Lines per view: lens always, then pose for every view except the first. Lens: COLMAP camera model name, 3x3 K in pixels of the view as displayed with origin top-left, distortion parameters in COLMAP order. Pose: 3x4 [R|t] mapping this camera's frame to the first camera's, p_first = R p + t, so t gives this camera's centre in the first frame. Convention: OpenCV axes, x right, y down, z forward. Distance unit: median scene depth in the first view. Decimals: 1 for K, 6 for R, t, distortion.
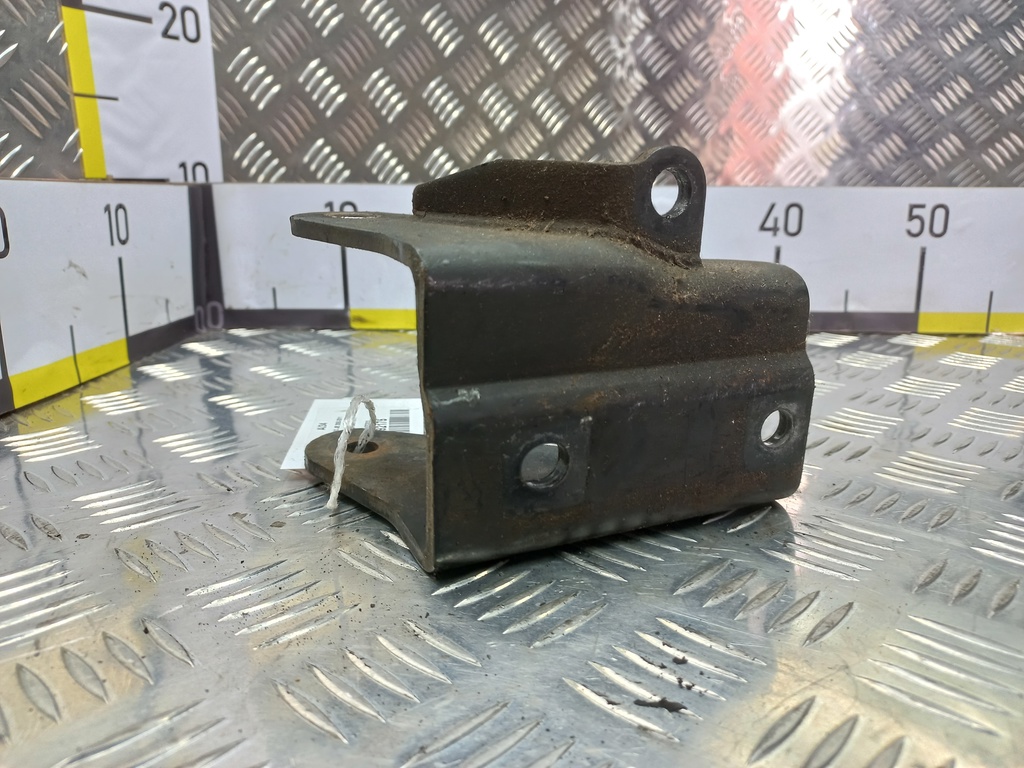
lens RADIAL K [[751.9, 0, 507.3], [0, 751.9, 389.6], [0, 0, 1]] dist [-0.018244, 0.012062]
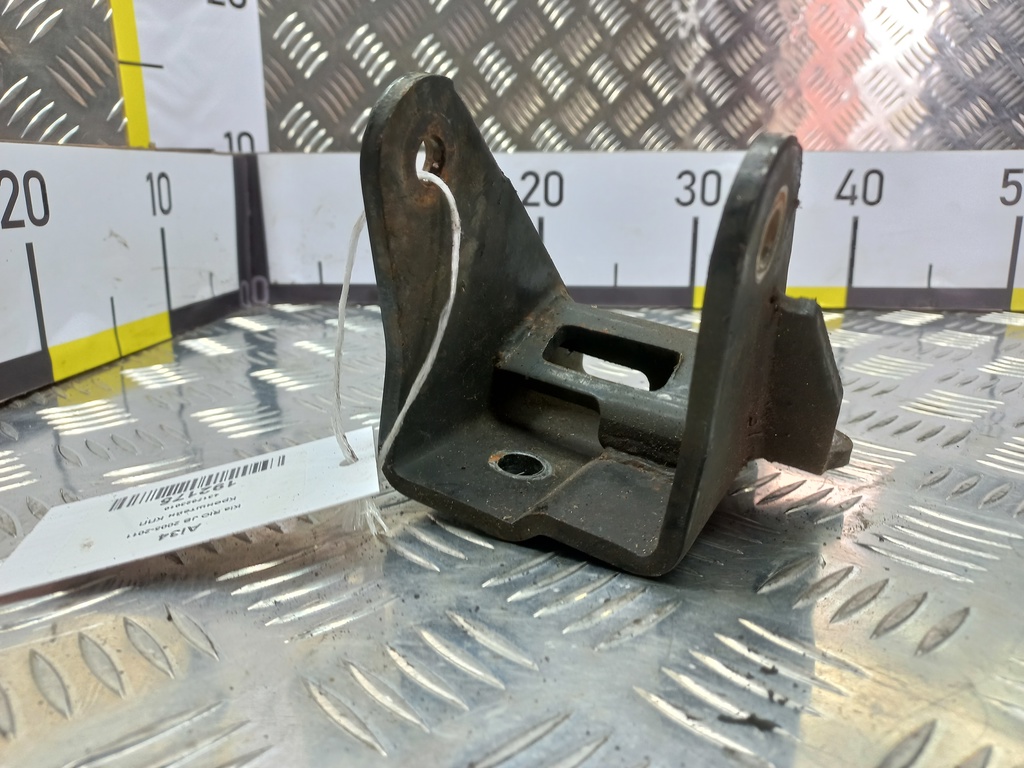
lens RADIAL K [[763.0, 0, 512.0], [0, 763.0, 384.0], [0, 0, 1]] dist [-0.011305, -0.005071]
pose [[0.998313, 0.011086, -0.056986, -0.007637], [-0.010312, 0.999851, 0.013855, 0.009199], [0.057131, -0.013244, 0.998279, 0.045994]]
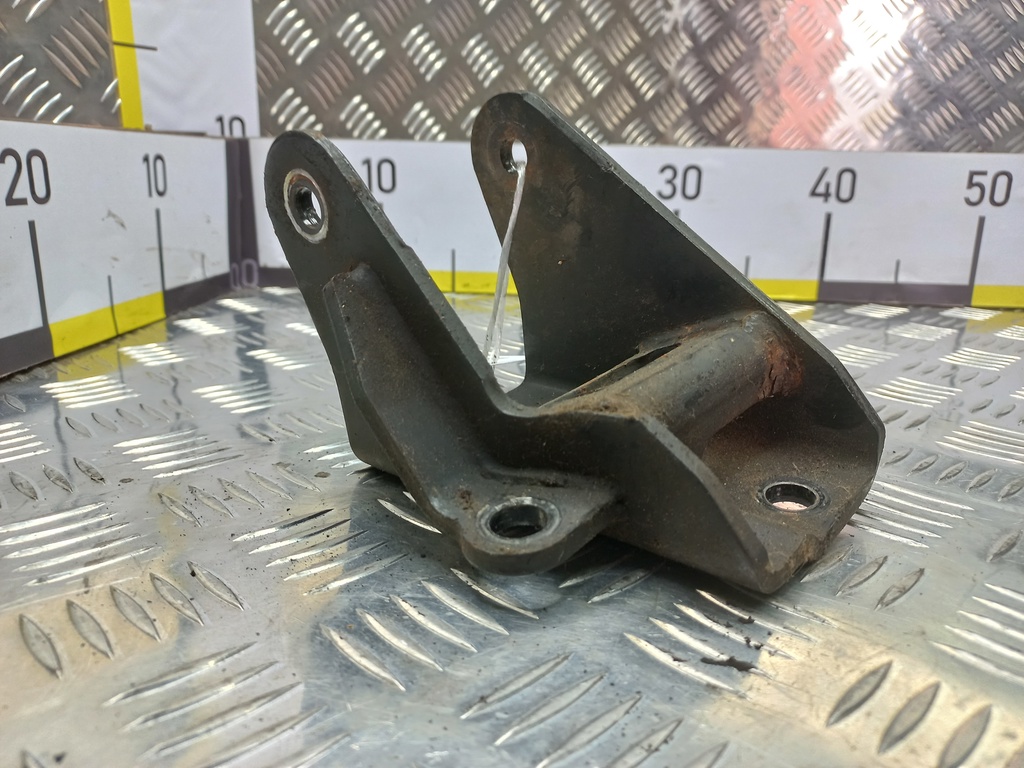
lens RADIAL K [[752.5, 0, 509.9], [0, 752.5, 387.2], [0, 0, 1]] dist [-0.007544, -0.005028]
pose [[0.999248, 0.027843, -0.026990, -0.022063], [-0.026935, 0.999077, 0.033455, 0.015582], [0.027897, -0.032703, 0.999076, 0.015518]]
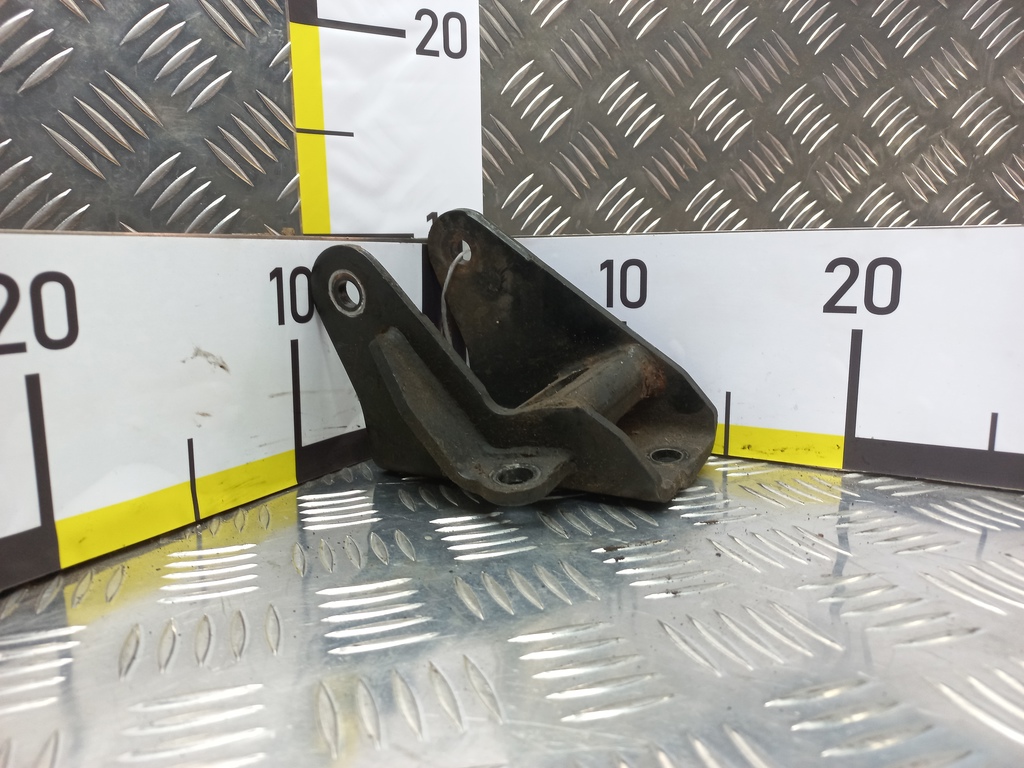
lens RADIAL K [[763.0, 0, 512.0], [0, 763.0, 384.0], [0, 0, 1]] dist [-0.011305, -0.005071]
pose [[0.894048, 0.062397, -0.443604, -0.000964], [-0.098689, 0.993357, -0.059176, -0.133162], [0.436965, 0.096685, 0.894267, 0.525002]]
